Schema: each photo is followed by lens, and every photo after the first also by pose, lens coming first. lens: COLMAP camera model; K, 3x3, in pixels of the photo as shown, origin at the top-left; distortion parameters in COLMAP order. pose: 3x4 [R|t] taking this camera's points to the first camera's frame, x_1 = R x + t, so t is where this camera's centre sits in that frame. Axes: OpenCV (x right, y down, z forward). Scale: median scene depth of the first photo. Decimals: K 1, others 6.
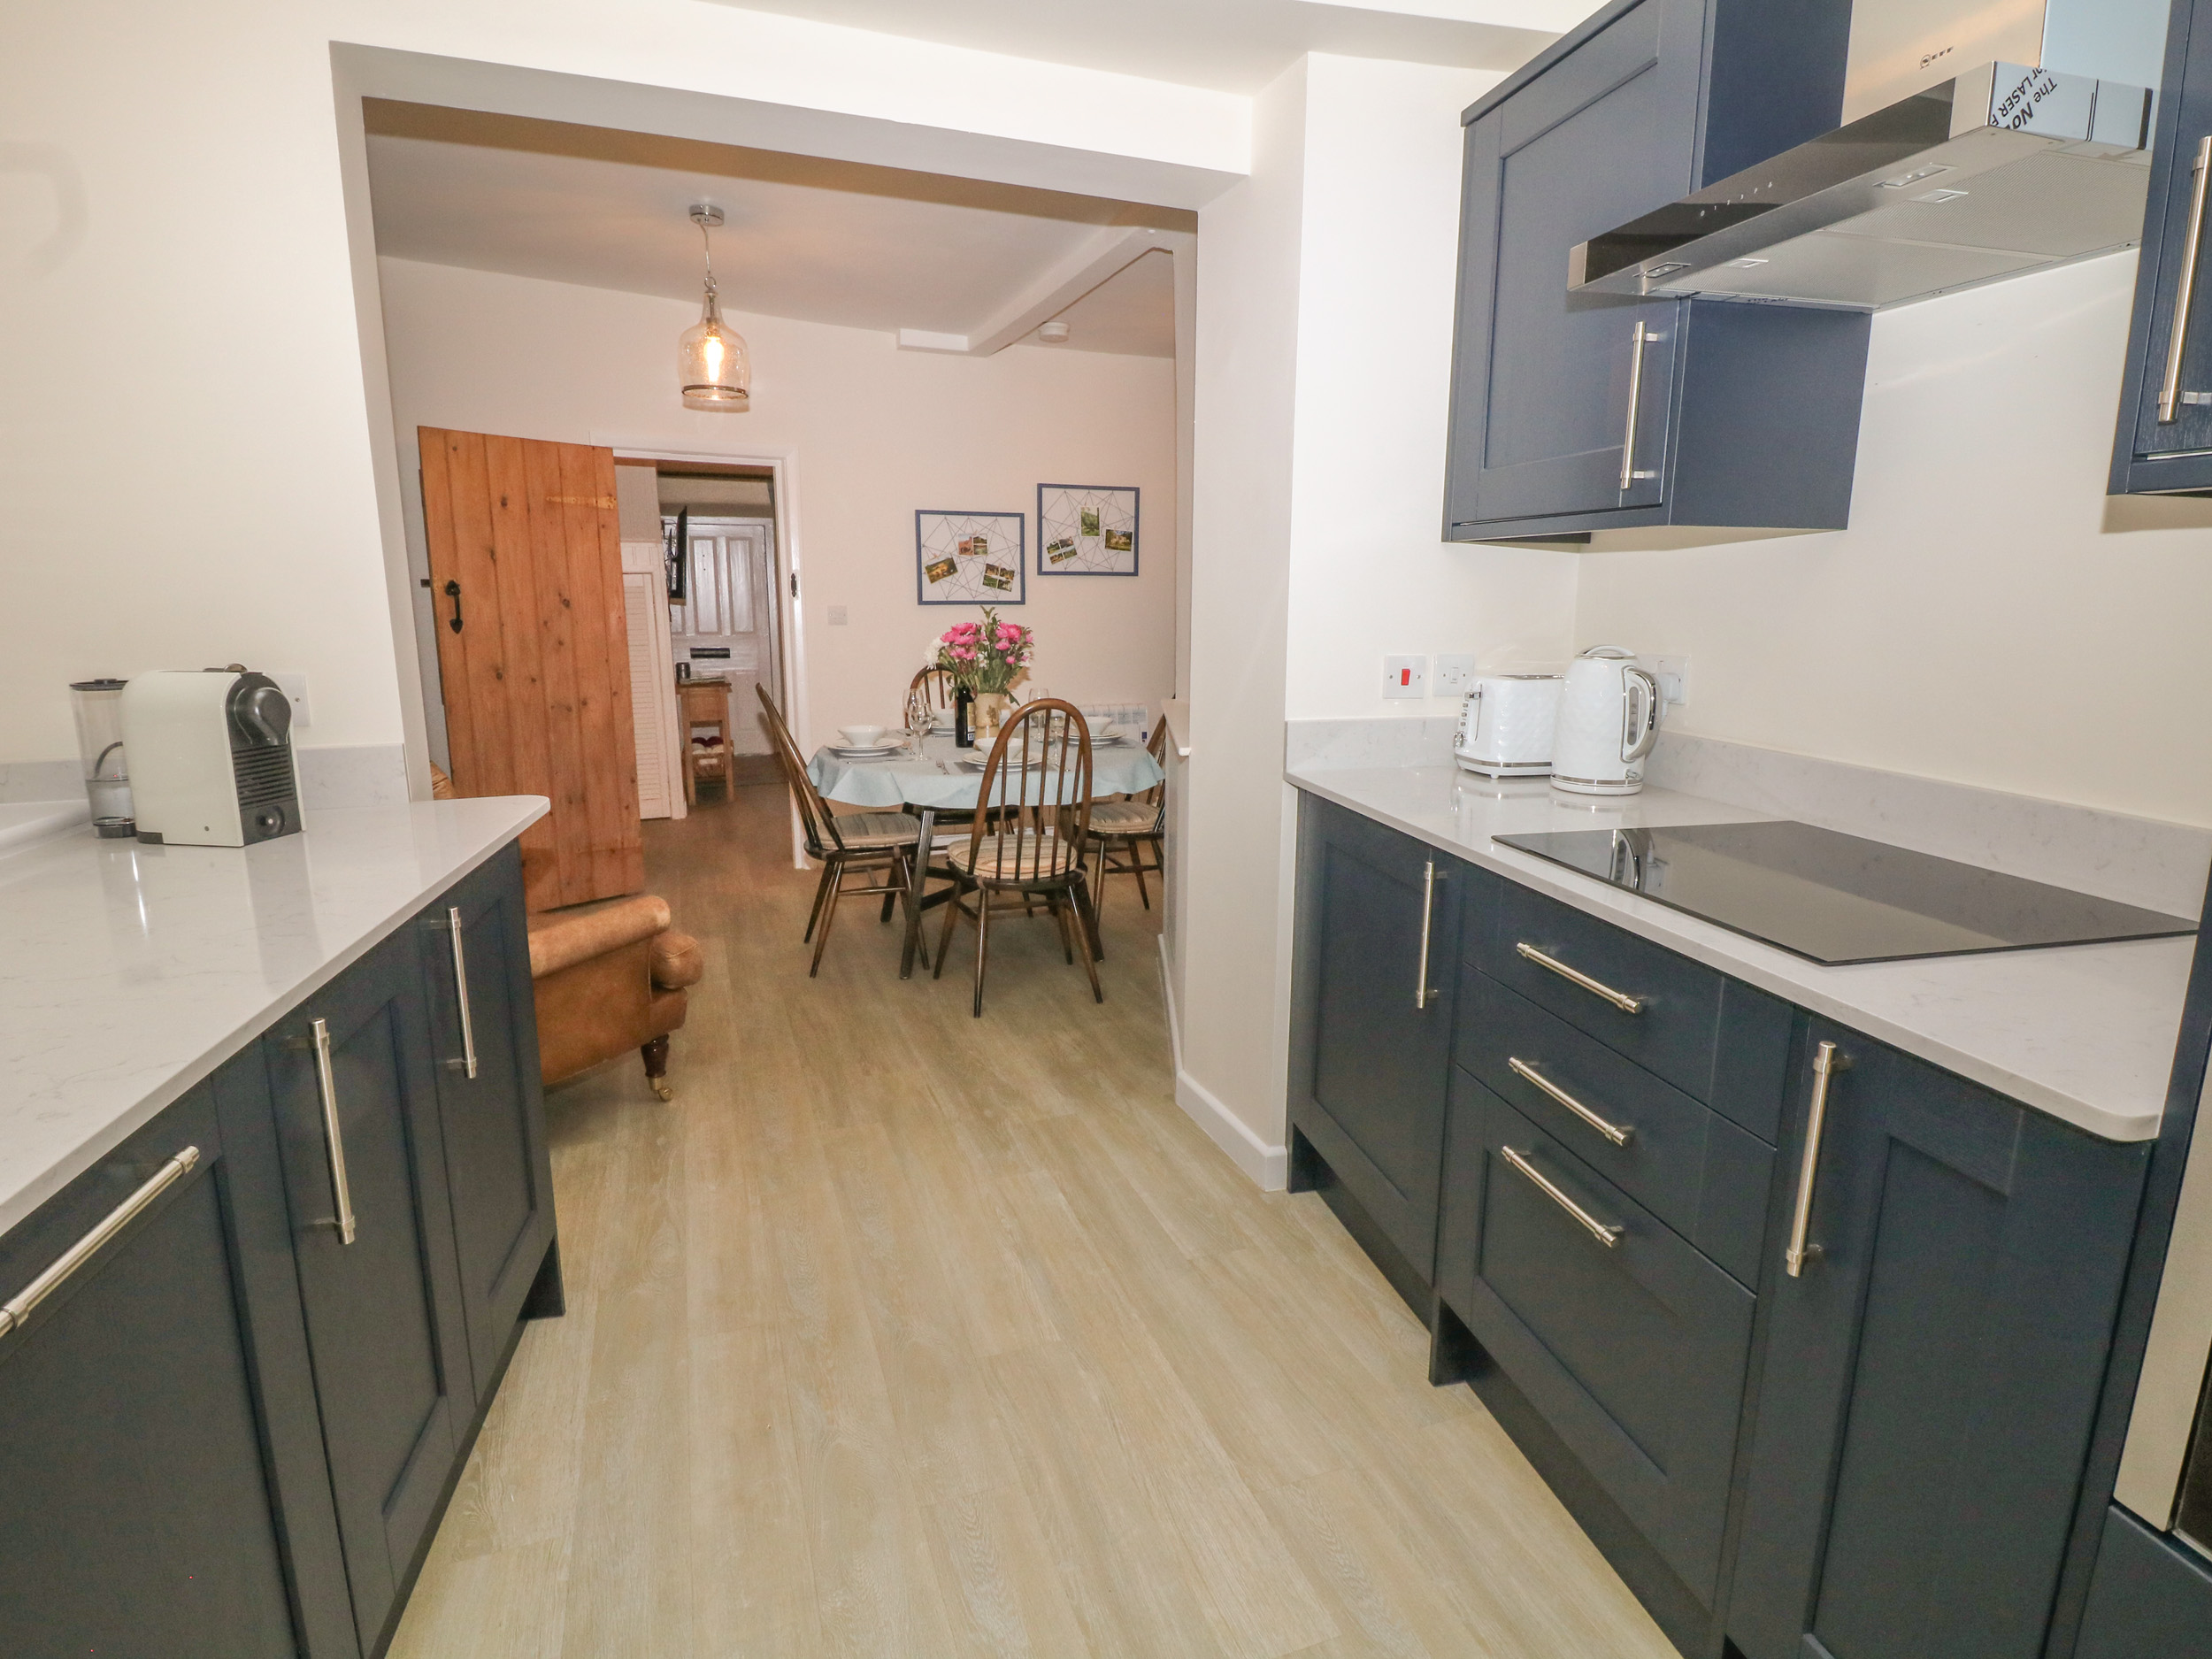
lens RADIAL K [[1067.6, 0, 1056.0], [0, 1067.6, 805.1], [0, 0, 1]] dist [-0.000708, -0.000407]
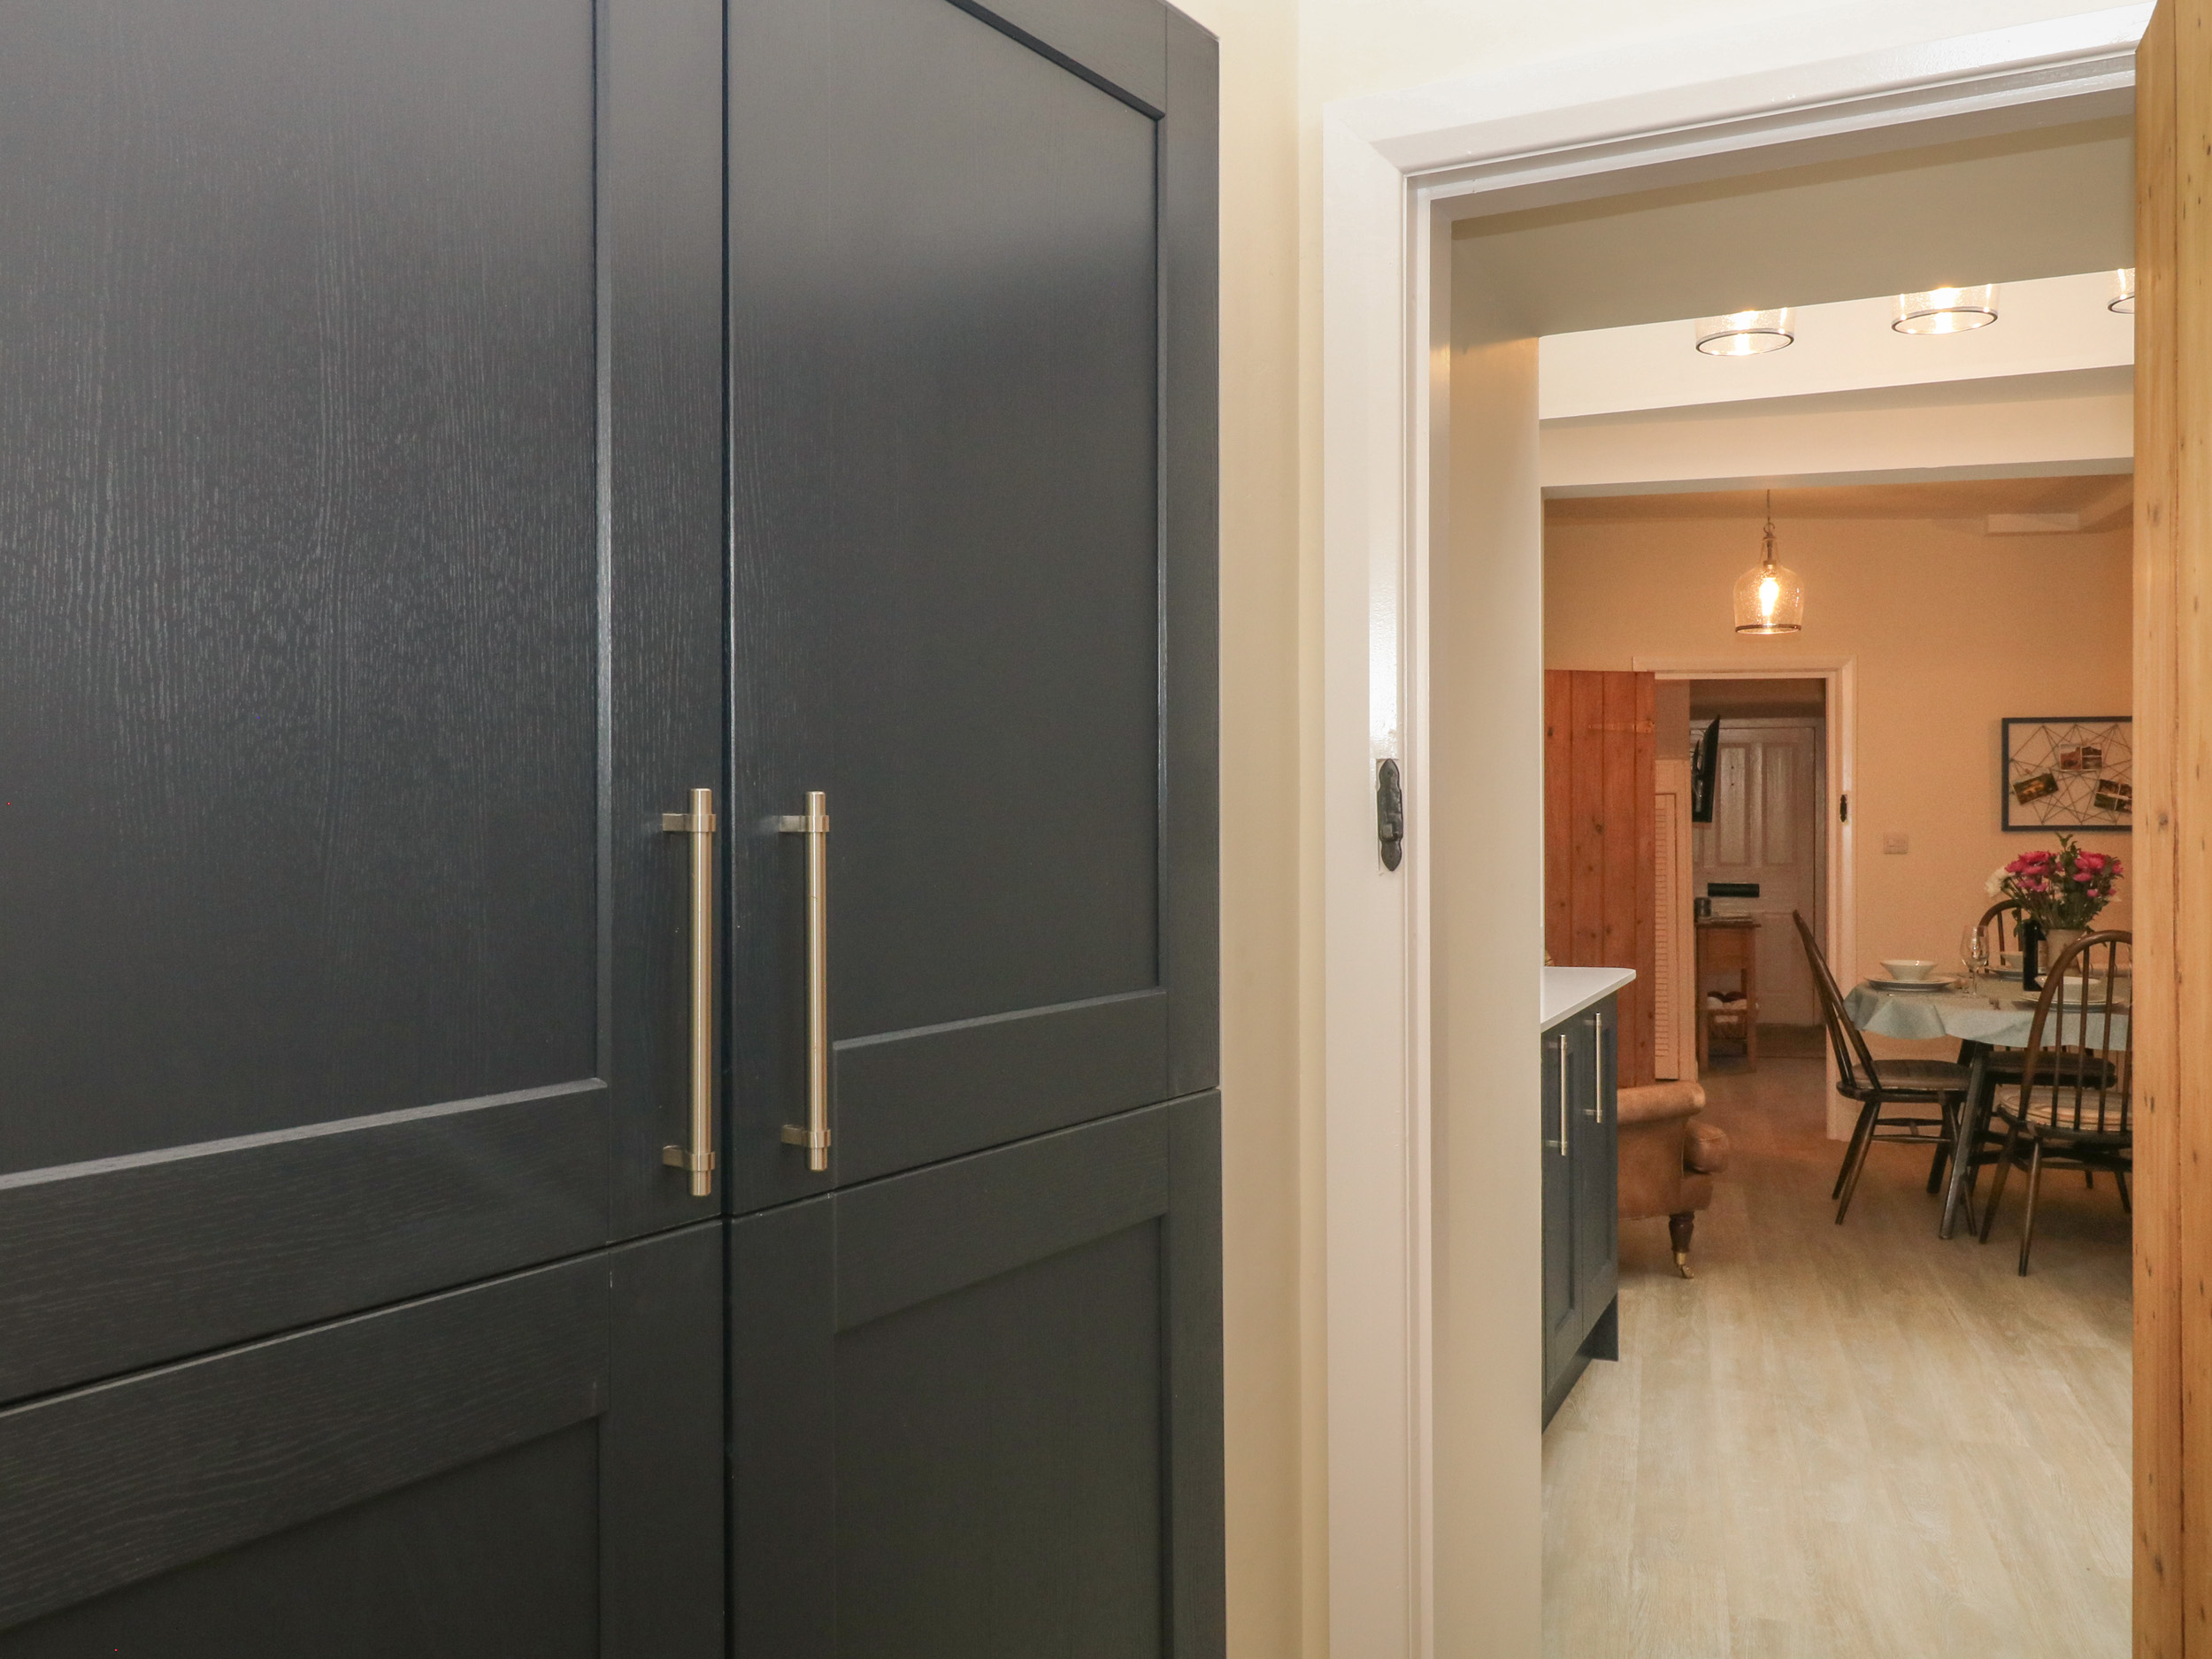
lens RADIAL K [[1795.5, 0, 1106.0], [0, 1795.5, 829.5], [0, 0, 1]] dist [-0.005527, -0.000860]
pose [[0.803666, 0.003091, -0.595073, 0.160637], [-0.111646, 0.983013, -0.145676, 0.103828], [0.584514, 0.183512, 0.790359, -0.573510]]
